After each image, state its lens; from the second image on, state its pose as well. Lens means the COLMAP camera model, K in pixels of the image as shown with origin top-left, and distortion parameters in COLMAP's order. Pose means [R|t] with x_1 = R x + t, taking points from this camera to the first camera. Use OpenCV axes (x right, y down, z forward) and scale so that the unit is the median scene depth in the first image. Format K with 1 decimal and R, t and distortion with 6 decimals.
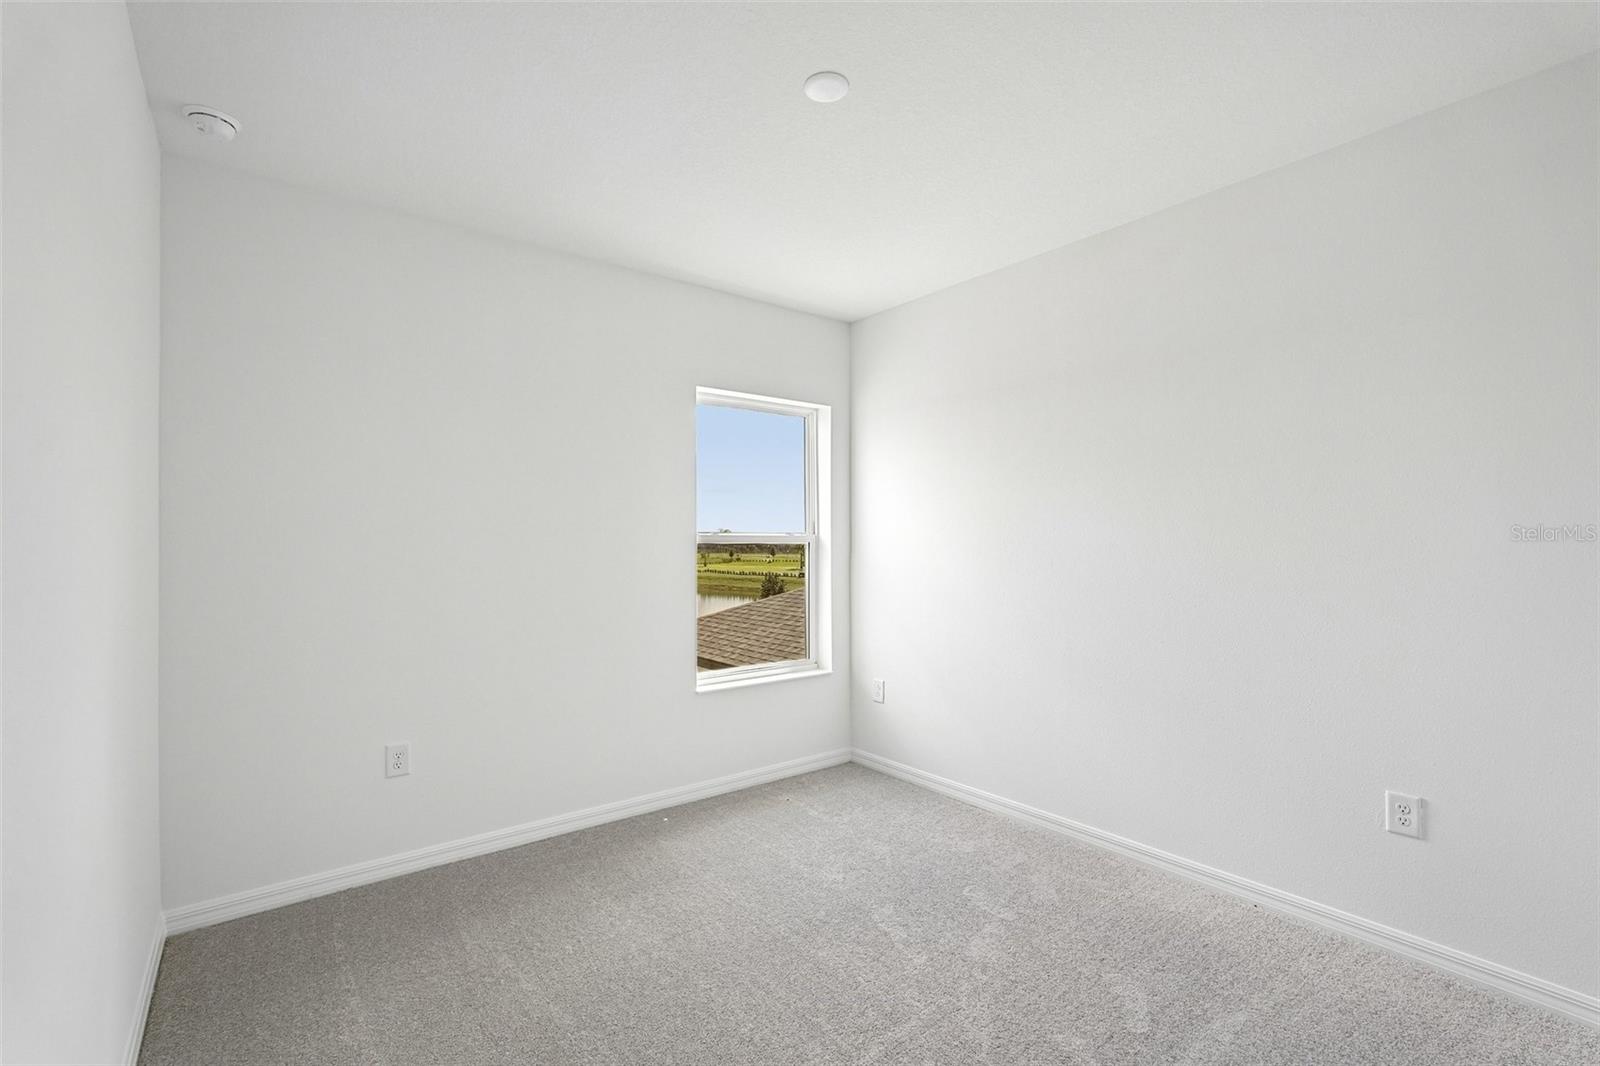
lens RADIAL K [[717.0, 0, 794.6], [0, 717.0, 534.2], [0, 0, 1]] dist [-0.014254, 0.008028]
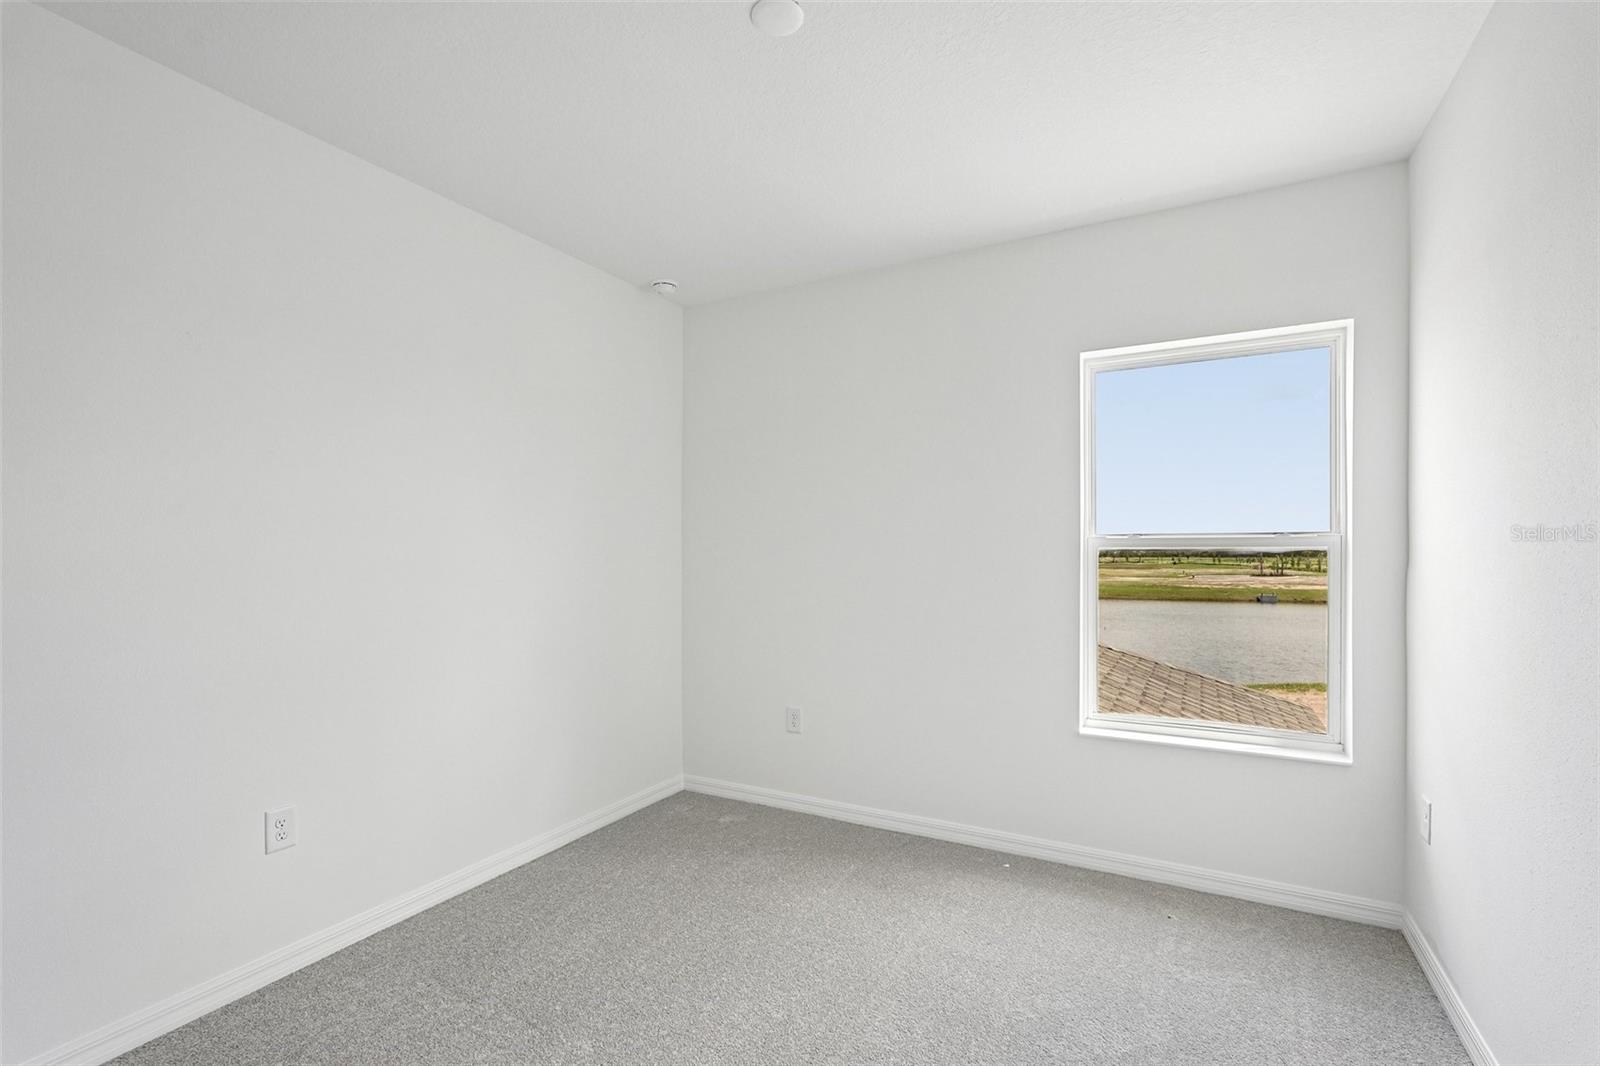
lens RADIAL K [[717.0, 0, 793.7], [0, 717.0, 547.4], [0, 0, 1]] dist [-0.014254, 0.008028]
pose [[0.383737, -0.006753, -0.923418, 0.464854], [0.013341, 0.999909, -0.001769, 0.007893], [0.923346, -0.011641, 0.383793, 0.379090]]
